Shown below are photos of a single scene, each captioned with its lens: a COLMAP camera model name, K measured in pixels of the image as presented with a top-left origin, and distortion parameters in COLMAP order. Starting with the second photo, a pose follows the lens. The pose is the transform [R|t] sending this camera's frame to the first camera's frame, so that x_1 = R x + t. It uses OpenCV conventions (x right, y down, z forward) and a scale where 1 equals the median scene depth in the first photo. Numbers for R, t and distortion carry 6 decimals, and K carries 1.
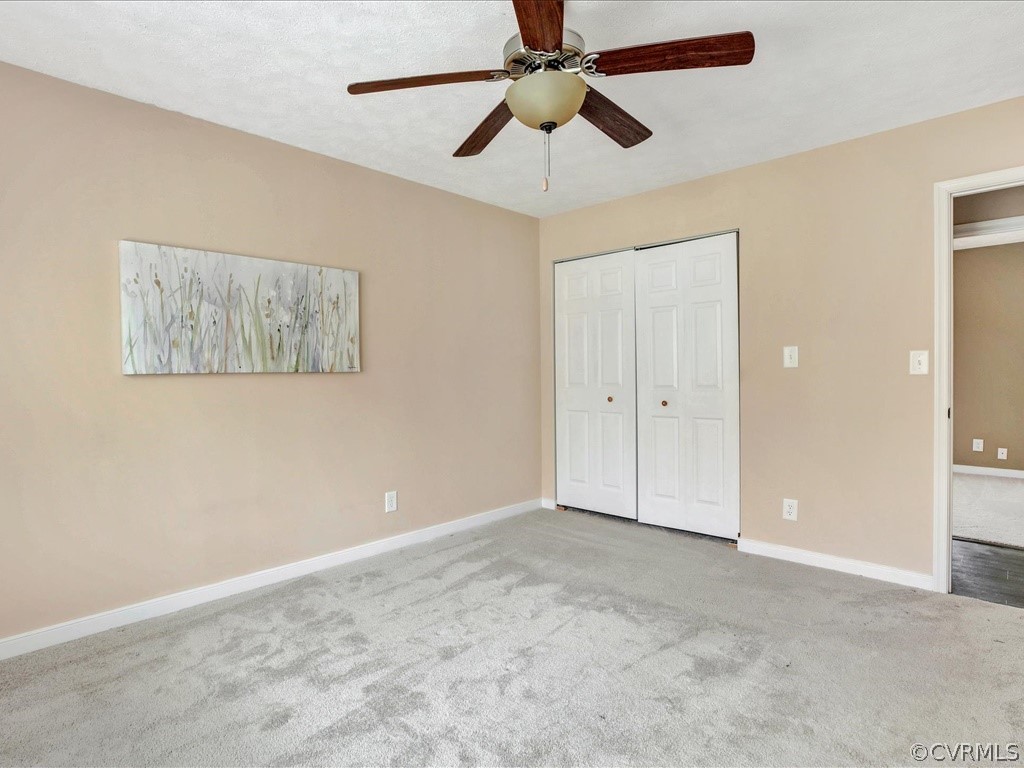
lens RADIAL K [[540.9, 0, 513.5], [0, 540.9, 381.2], [0, 0, 1]] dist [-0.031566, 0.012144]
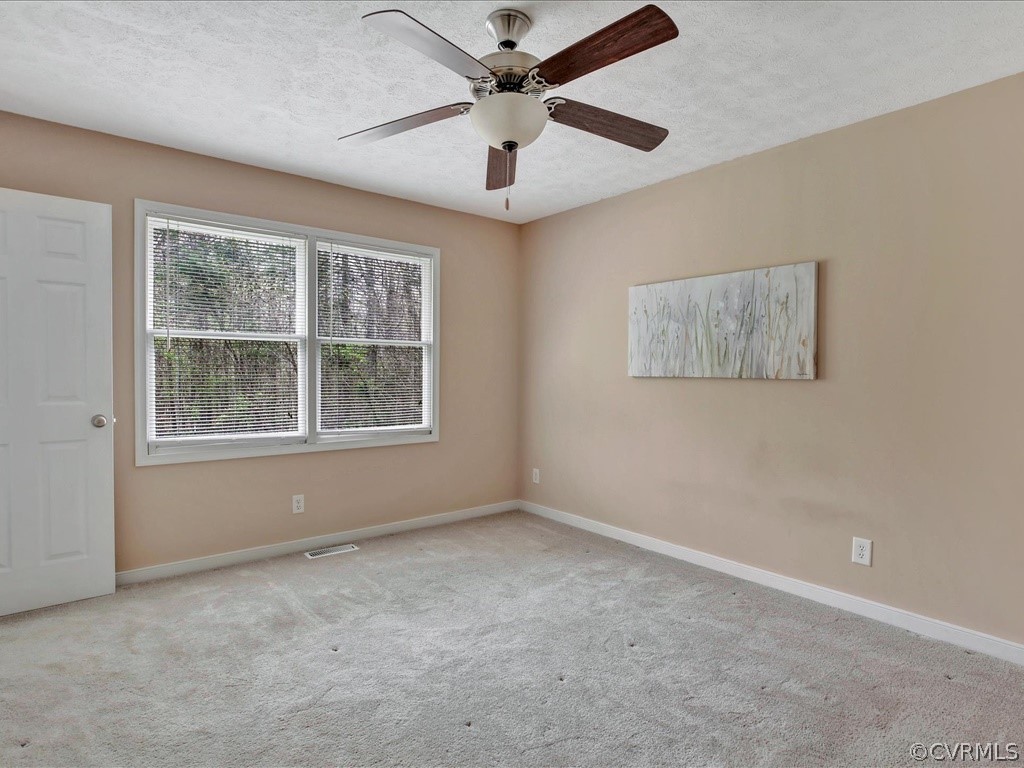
lens RADIAL K [[540.9, 0, 510.0], [0, 540.9, 378.4], [0, 0, 1]] dist [-0.031566, 0.012144]
pose [[-0.108709, 0.028364, -0.993669, 0.662418], [-0.021608, 0.999289, 0.030889, -0.038363], [0.993839, 0.024829, -0.108019, 0.678757]]
